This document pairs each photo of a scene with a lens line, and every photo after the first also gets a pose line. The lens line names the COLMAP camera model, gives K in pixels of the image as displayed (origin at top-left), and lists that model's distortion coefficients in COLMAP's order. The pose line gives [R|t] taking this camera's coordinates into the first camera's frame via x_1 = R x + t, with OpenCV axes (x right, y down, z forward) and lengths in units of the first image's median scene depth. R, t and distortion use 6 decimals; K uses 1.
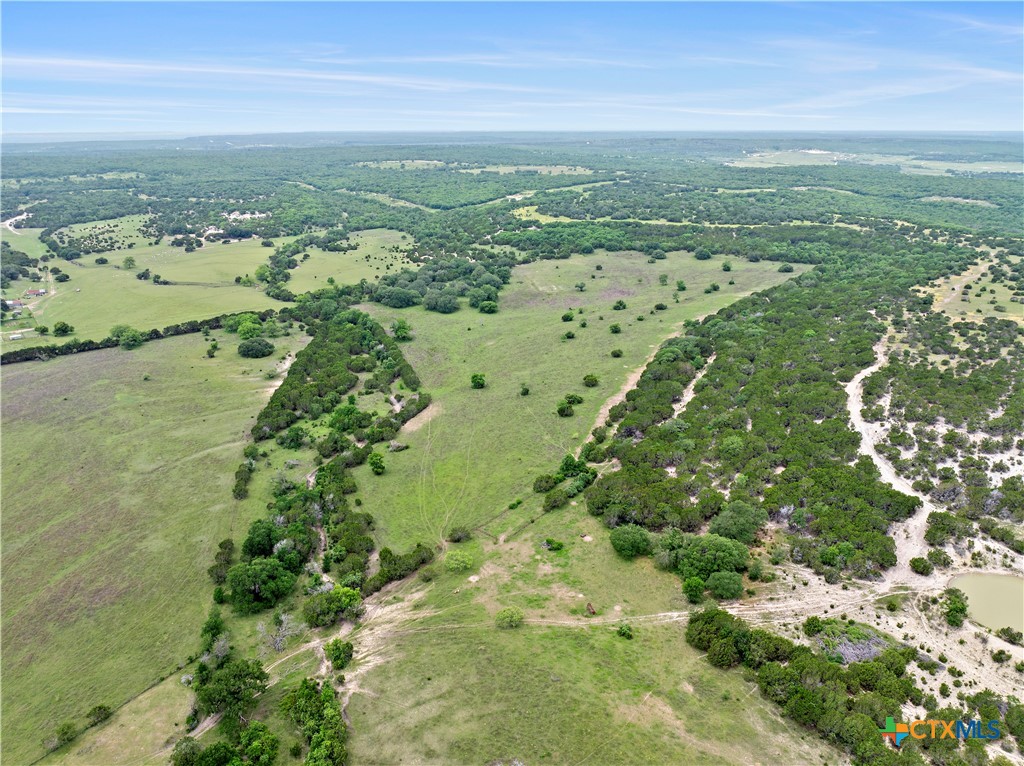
lens RADIAL K [[729.1, 0, 514.3], [0, 729.1, 381.9], [0, 0, 1]] dist [-0.034624, -0.001985]
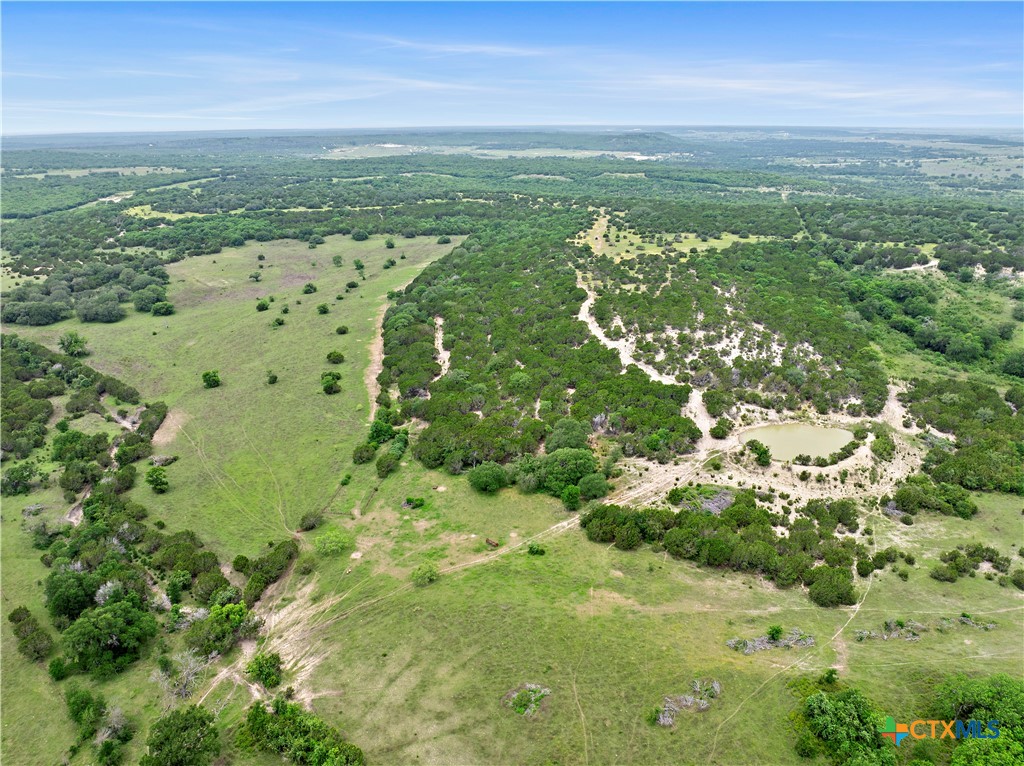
lens RADIAL K [[741.6, 0, 519.0], [0, 741.6, 383.4], [0, 0, 1]] dist [-0.038623, -0.004543]
pose [[0.845653, -0.181056, 0.502086, -0.224512], [0.183382, 0.982000, 0.045250, 0.038870], [-0.501241, 0.053808, 0.863633, 0.060379]]
